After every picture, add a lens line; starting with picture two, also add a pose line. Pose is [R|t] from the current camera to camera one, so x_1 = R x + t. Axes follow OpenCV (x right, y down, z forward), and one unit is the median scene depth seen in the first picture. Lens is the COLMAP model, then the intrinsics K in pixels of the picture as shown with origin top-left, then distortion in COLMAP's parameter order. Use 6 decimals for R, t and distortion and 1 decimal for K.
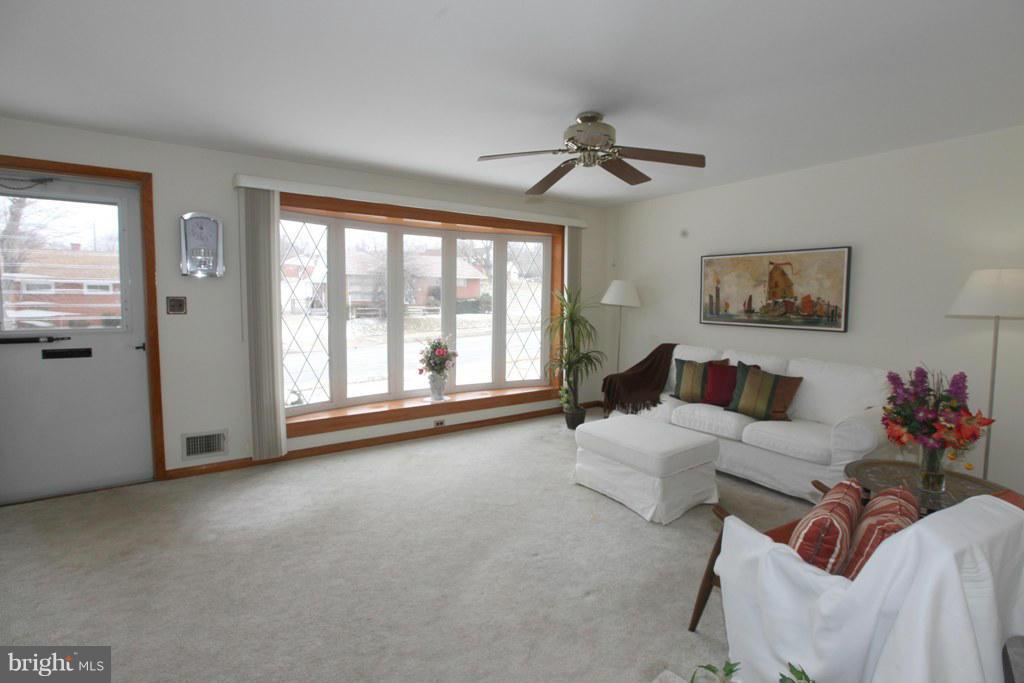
lens RADIAL K [[462.9, 0, 511.1], [0, 462.9, 330.7], [0, 0, 1]] dist [-0.063939, 0.027342]
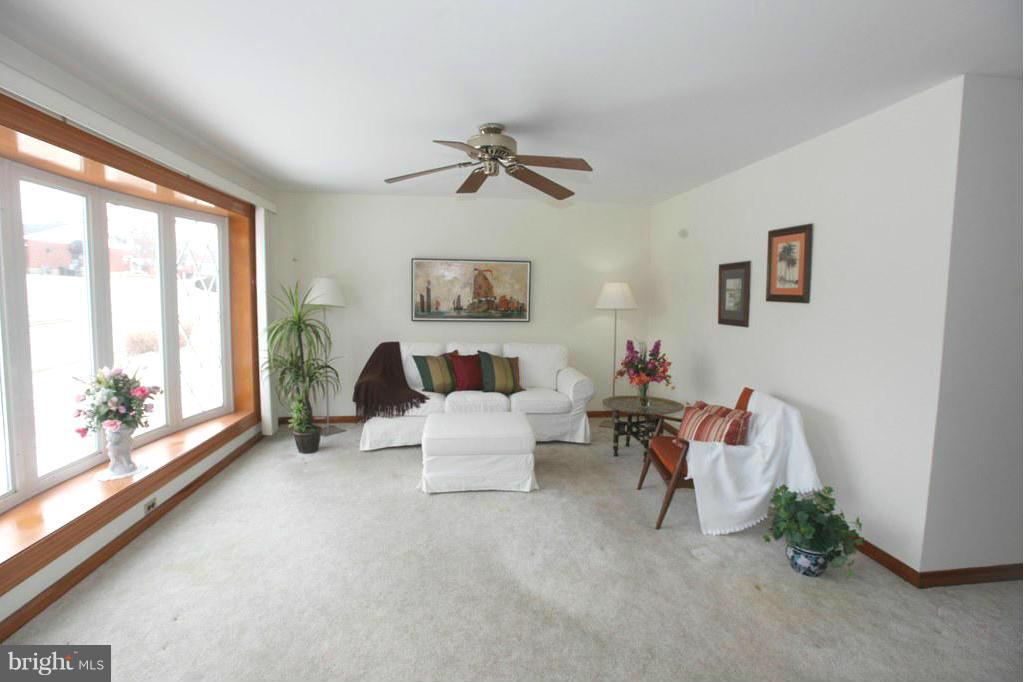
lens RADIAL K [[462.9, 0, 511.1], [0, 462.9, 330.2], [0, 0, 1]] dist [-0.063939, 0.027342]
pose [[0.451631, -0.070184, 0.889440, -0.516083], [0.054025, 0.997223, 0.051256, -0.042258], [-0.890568, 0.024903, 0.454169, 0.341393]]
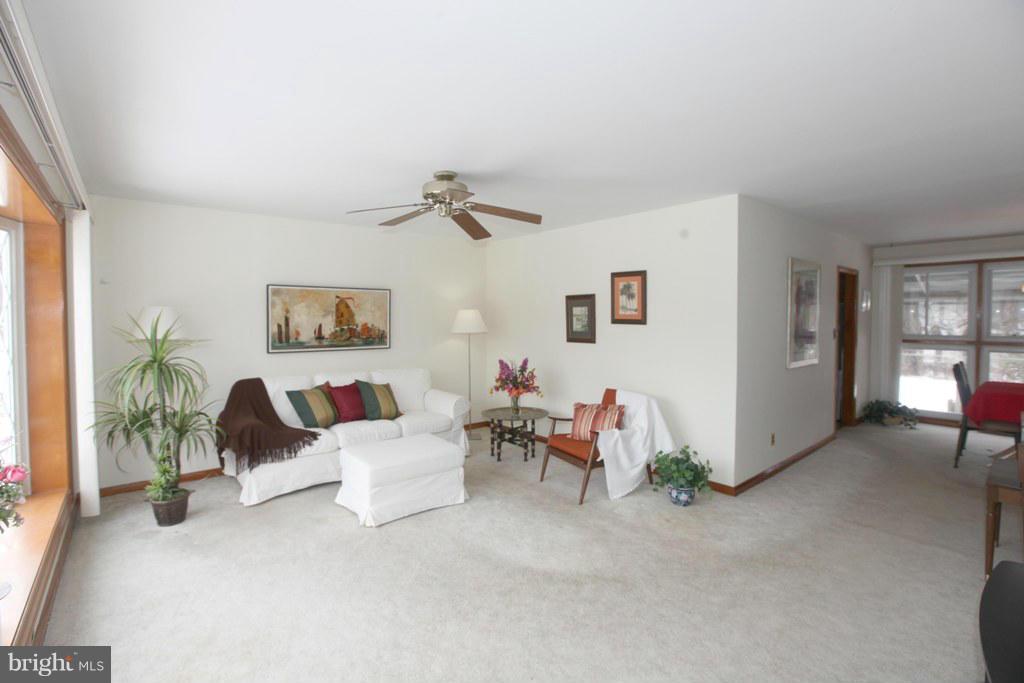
lens RADIAL K [[462.9, 0, 511.1], [0, 462.9, 330.7], [0, 0, 1]] dist [-0.063939, 0.027342]
pose [[-0.099935, -0.034335, 0.994401, -0.681852], [0.072354, 0.996508, 0.041679, -0.076248], [-0.992360, 0.076114, -0.097102, 0.663139]]
